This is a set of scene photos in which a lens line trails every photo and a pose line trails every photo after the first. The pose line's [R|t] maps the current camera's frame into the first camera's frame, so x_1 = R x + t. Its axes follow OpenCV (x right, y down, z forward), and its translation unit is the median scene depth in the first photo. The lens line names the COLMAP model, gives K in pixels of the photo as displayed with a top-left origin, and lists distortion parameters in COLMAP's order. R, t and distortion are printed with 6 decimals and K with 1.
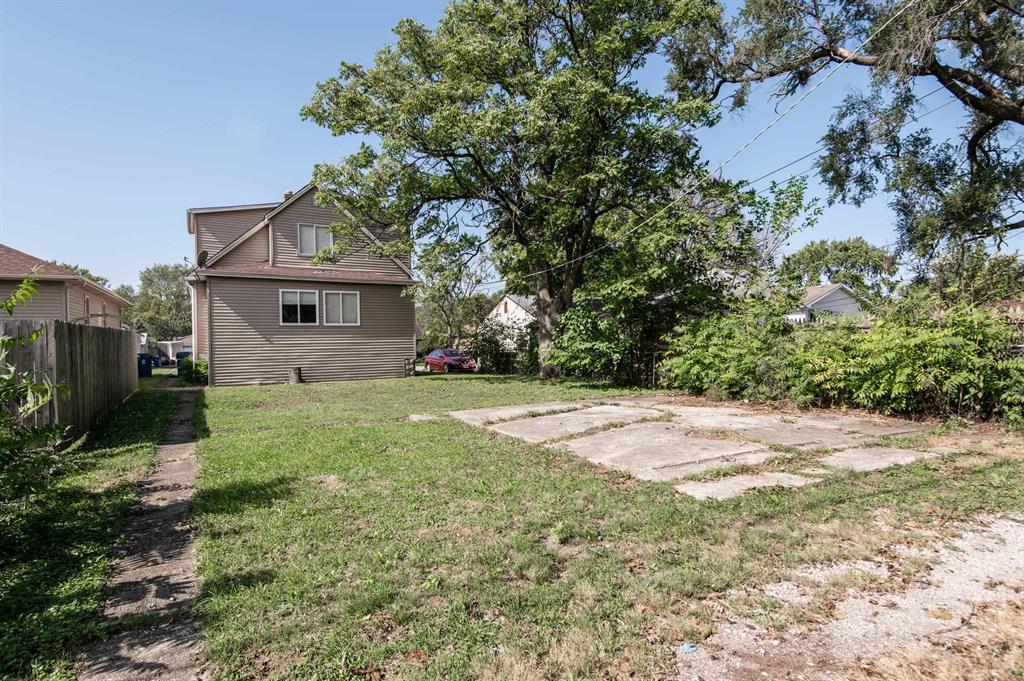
lens RADIAL K [[544.2, 0, 514.9], [0, 544.2, 343.0], [0, 0, 1]] dist [0.002132, -0.000009]
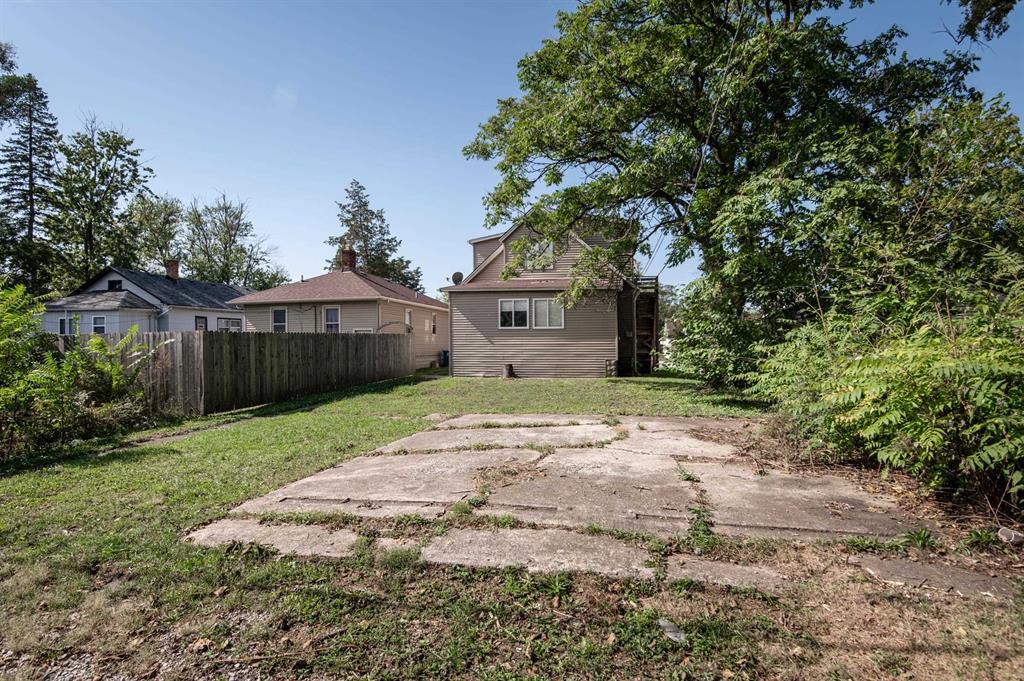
lens RADIAL K [[496.2, 0, 514.8], [0, 496.2, 346.5], [0, 0, 1]] dist [0.005388, 0.000126]
pose [[0.761383, 0.017299, -0.648071, 0.302538], [-0.009592, 0.999835, 0.015421, -0.010463], [0.648231, -0.005525, 0.761424, 0.173479]]
